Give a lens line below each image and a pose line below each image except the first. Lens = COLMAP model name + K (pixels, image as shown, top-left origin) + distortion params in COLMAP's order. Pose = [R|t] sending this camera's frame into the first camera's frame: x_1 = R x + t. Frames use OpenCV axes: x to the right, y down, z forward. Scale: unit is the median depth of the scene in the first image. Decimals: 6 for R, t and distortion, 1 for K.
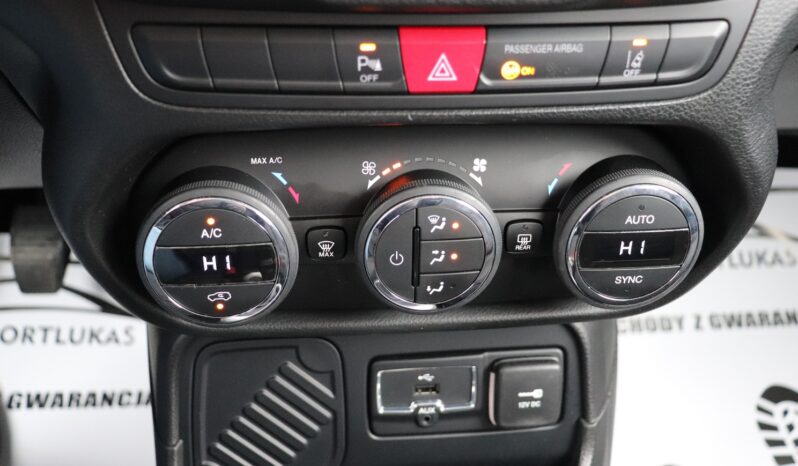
lens RADIAL K [[772.8, 0, 398.4], [0, 772.8, 231.7], [0, 0, 1]] dist [-0.141169, 0.189208]
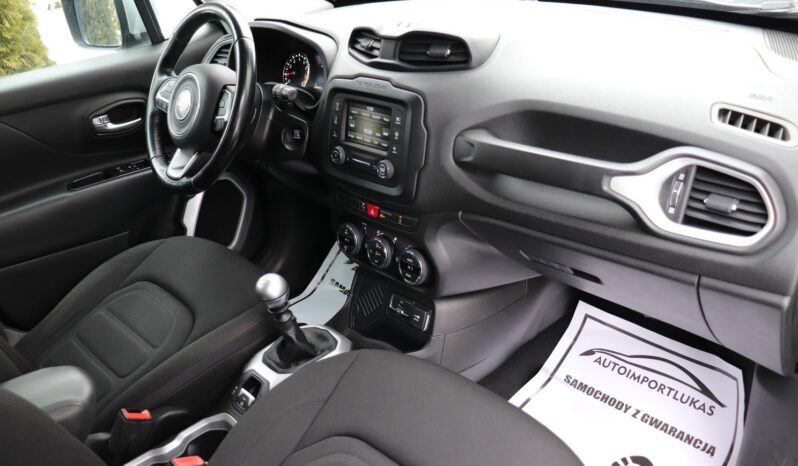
lens RADIAL K [[661.4, 0, 395.1], [0, 661.4, 231.2], [0, 0, 1]] dist [-0.177109, 0.161930]
pose [[0.616067, 0.278468, -0.736829, 3.053550], [-0.406604, 0.913589, 0.005306, -0.157062], [0.674636, 0.296329, 0.676058, -1.642372]]
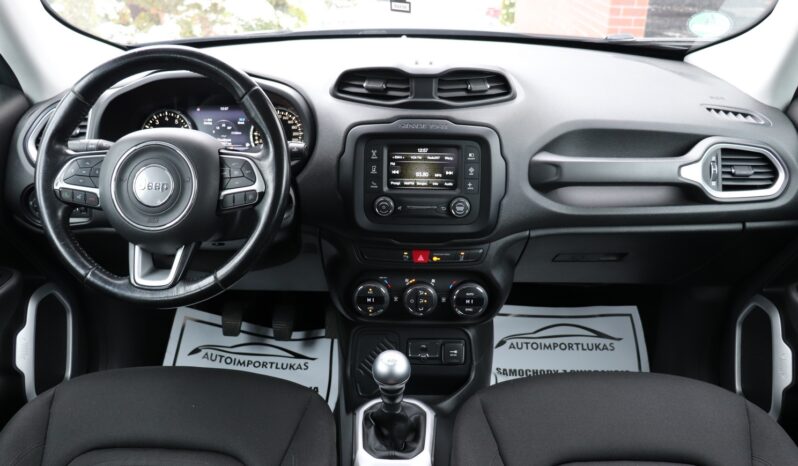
lens RADIAL K [[661.4, 0, 395.1], [0, 661.4, 231.2], [0, 0, 1]] dist [-0.177109, 0.161930]
pose [[0.992954, 0.026758, -0.115436, 0.333735], [-0.053924, 0.969495, -0.239108, 0.567556], [0.105517, 0.243648, 0.964107, -2.774465]]
